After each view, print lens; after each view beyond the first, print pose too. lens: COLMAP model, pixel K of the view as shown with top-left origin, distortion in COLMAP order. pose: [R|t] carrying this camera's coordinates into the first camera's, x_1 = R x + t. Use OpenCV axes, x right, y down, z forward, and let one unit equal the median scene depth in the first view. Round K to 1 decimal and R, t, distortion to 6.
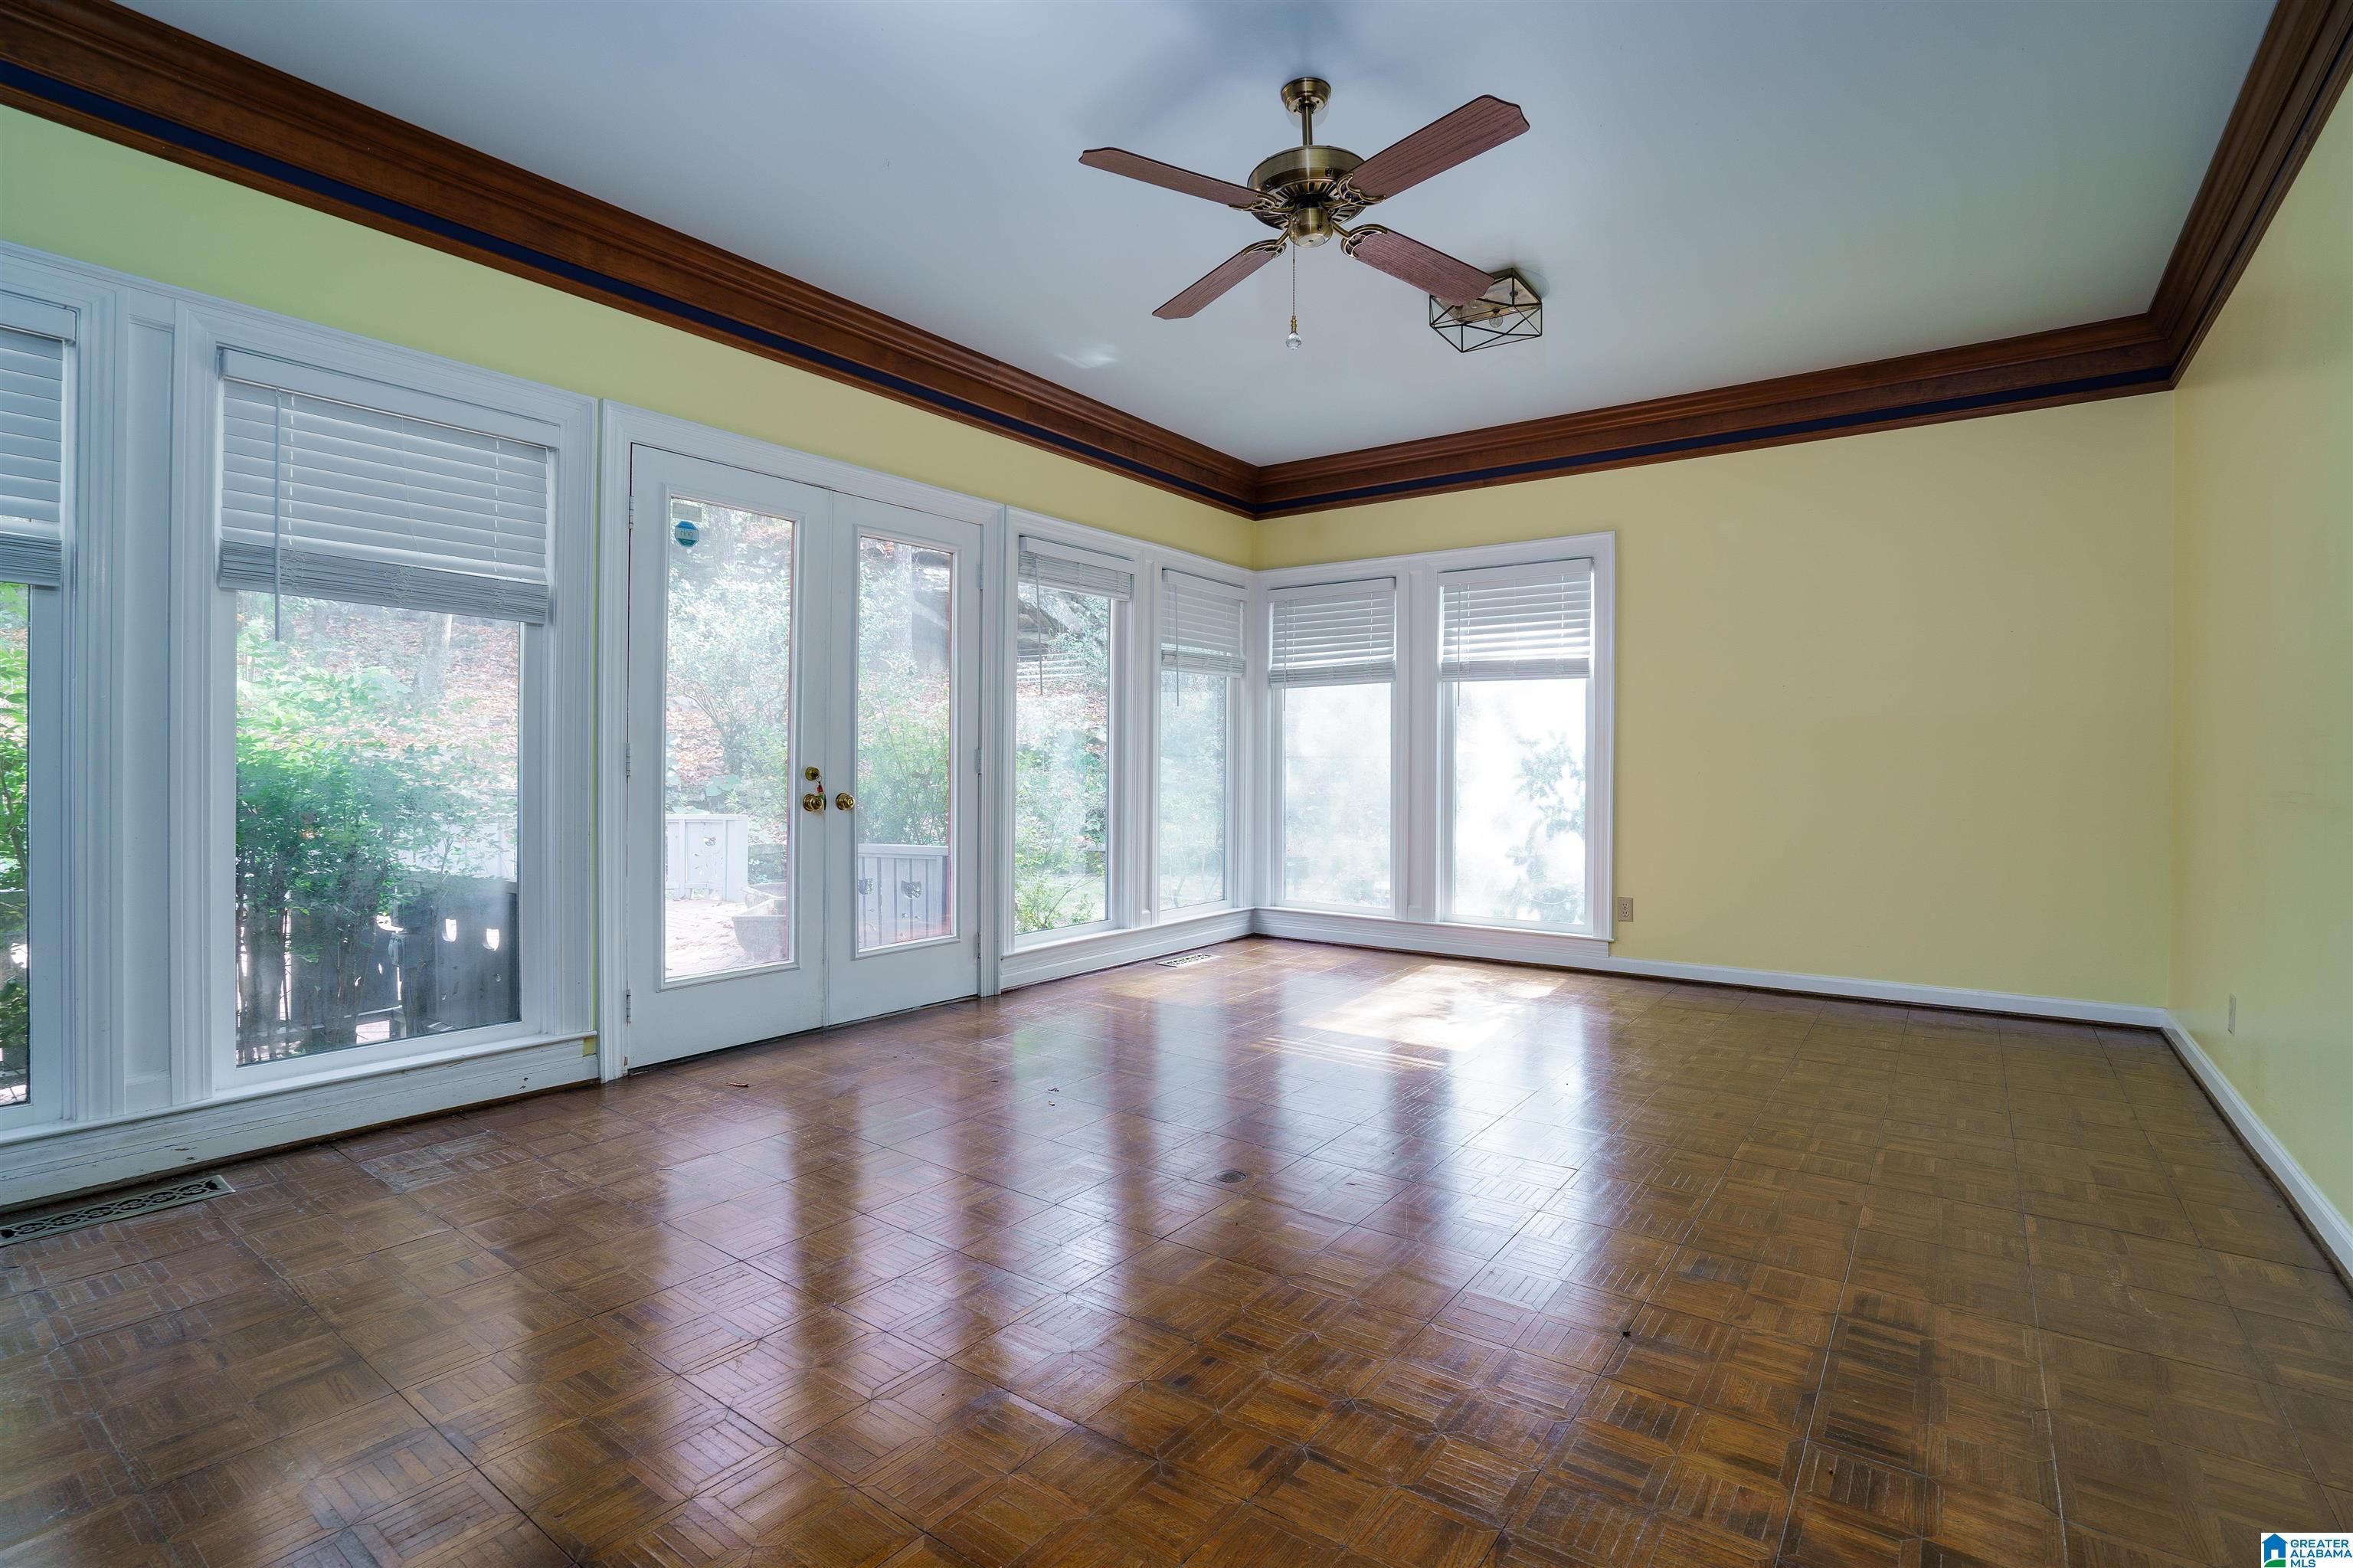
lens RADIAL K [[1107.3, 0, 1175.6], [0, 1107.3, 746.2], [0, 0, 1]] dist [-0.051139, 0.000353]
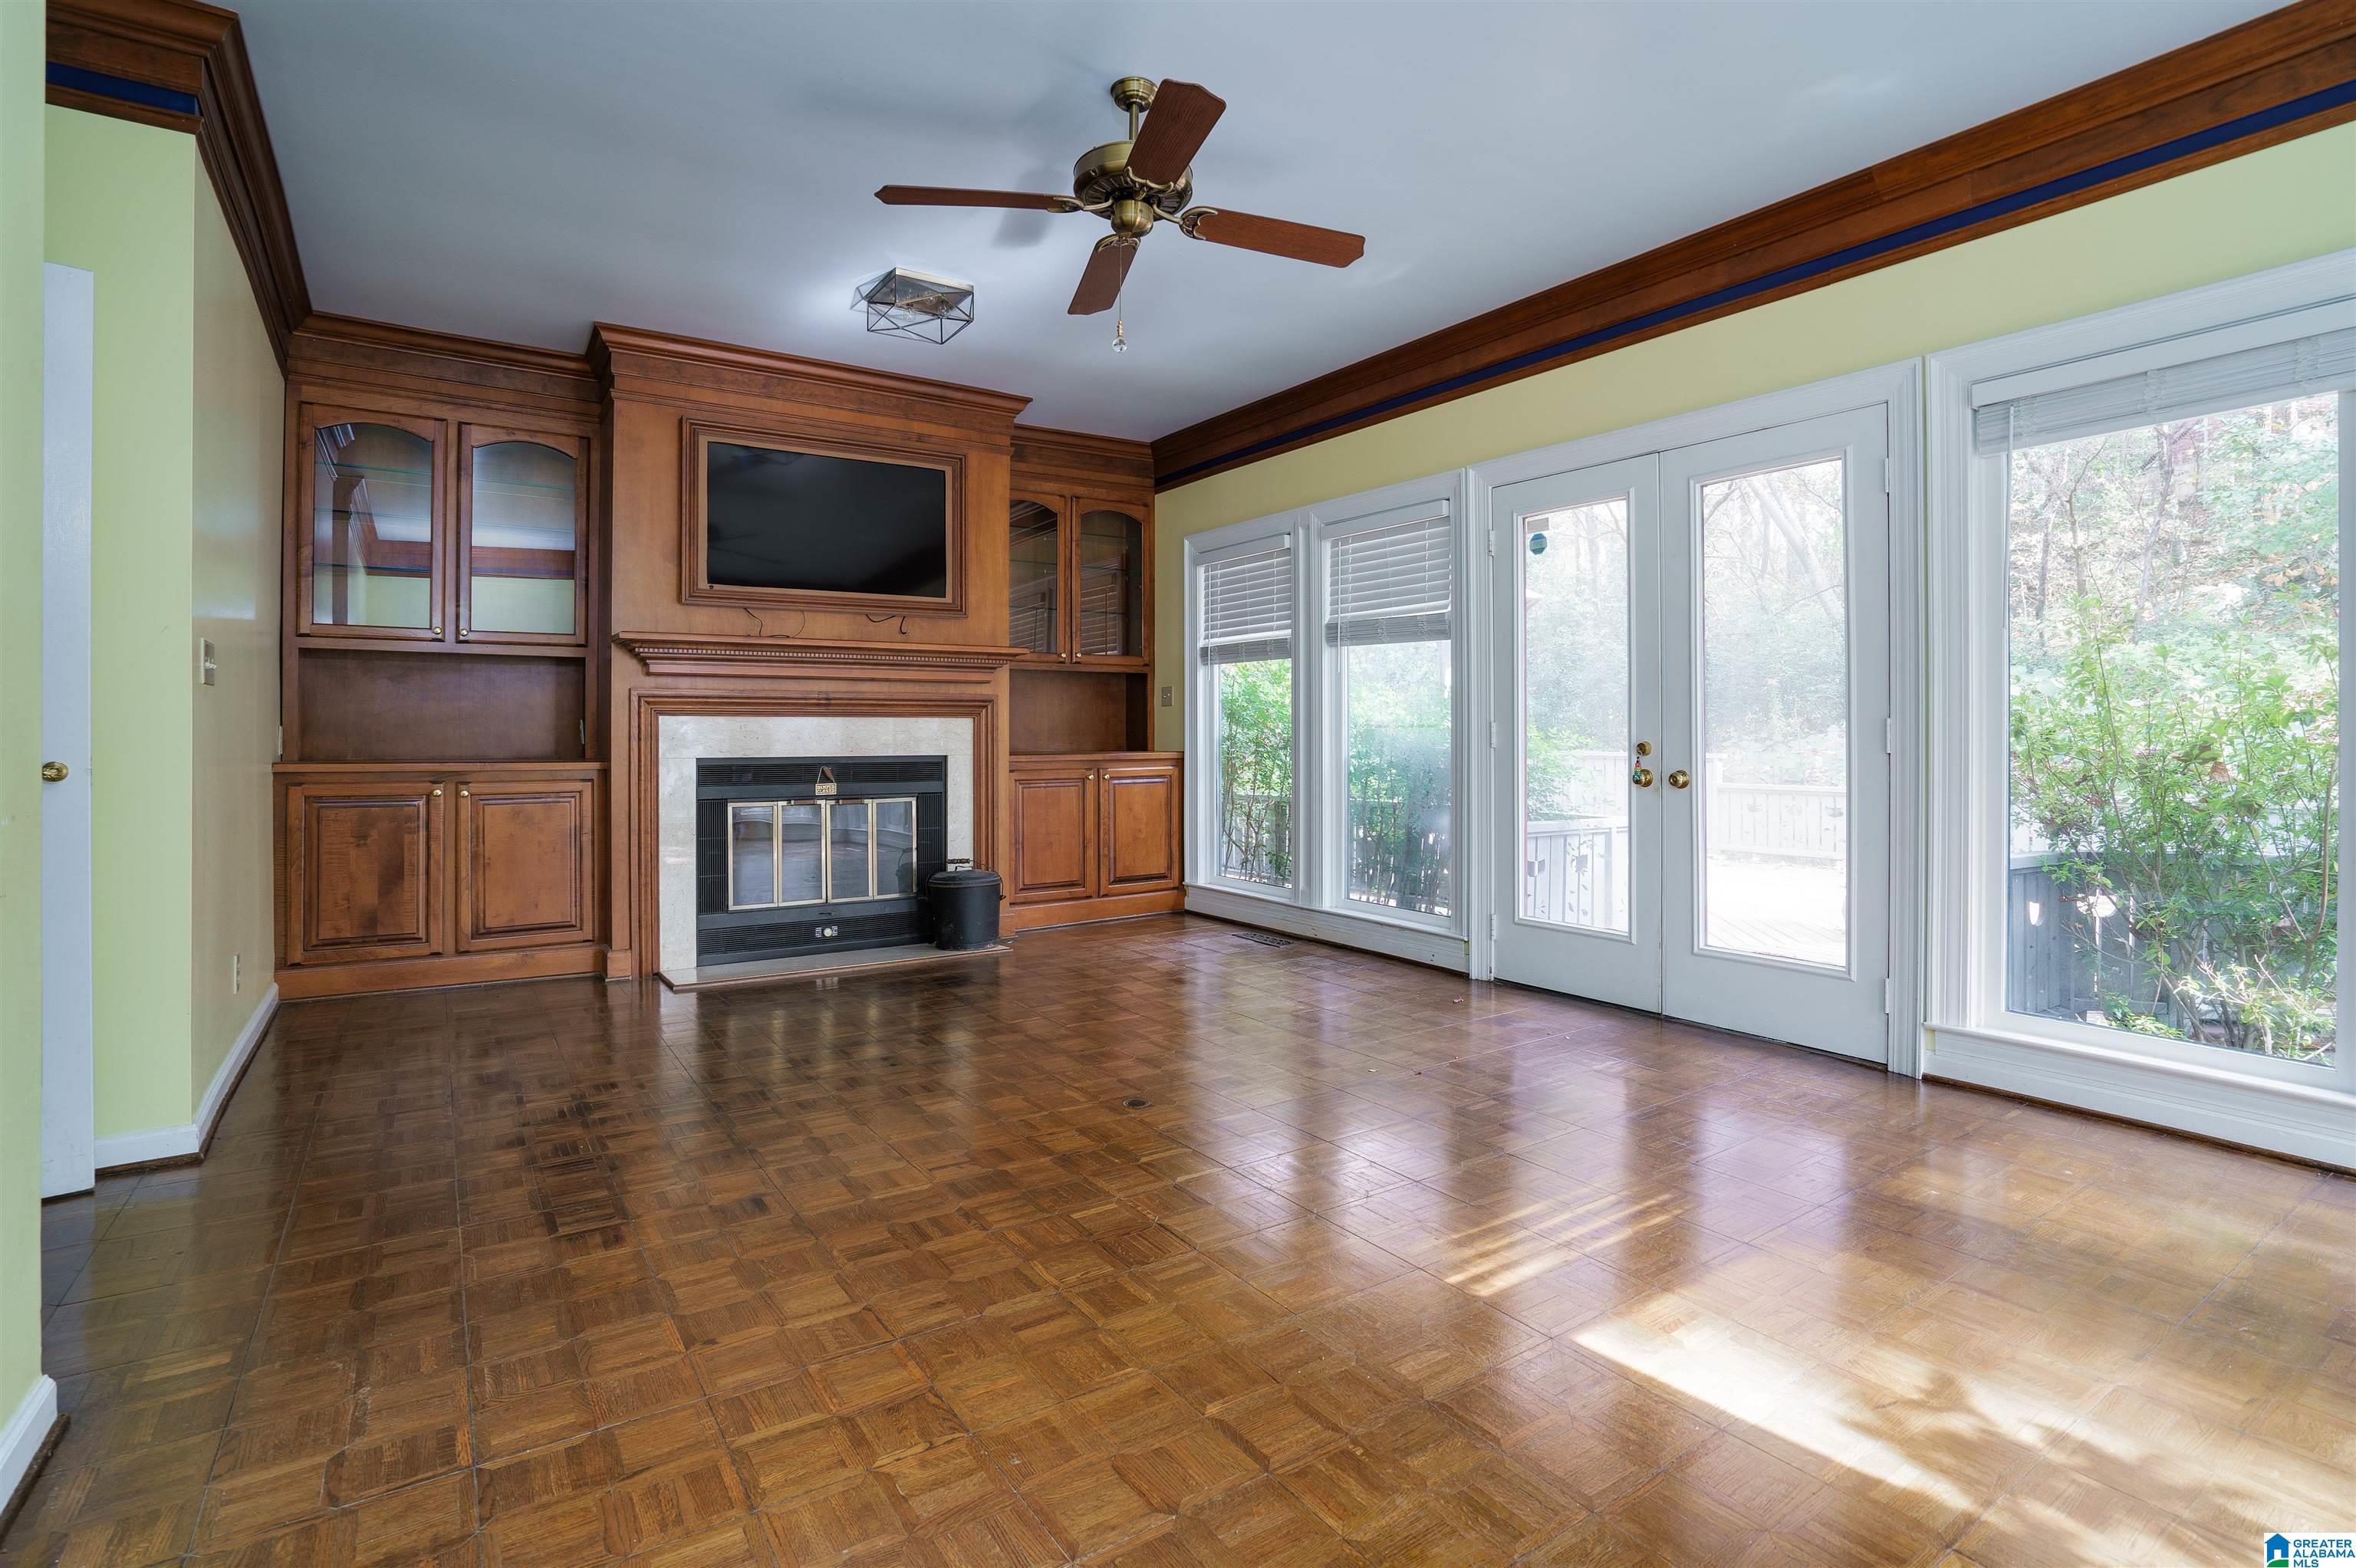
lens RADIAL K [[1108.5, 0, 1177.1], [0, 1108.5, 746.2], [0, 0, 1]] dist [-0.051139, 0.000353]
pose [[-0.334787, 0.005631, -0.942277, 0.975163], [0.011449, 0.999933, 0.001908, 0.020371], [0.942224, -0.010149, -0.334829, 1.254472]]
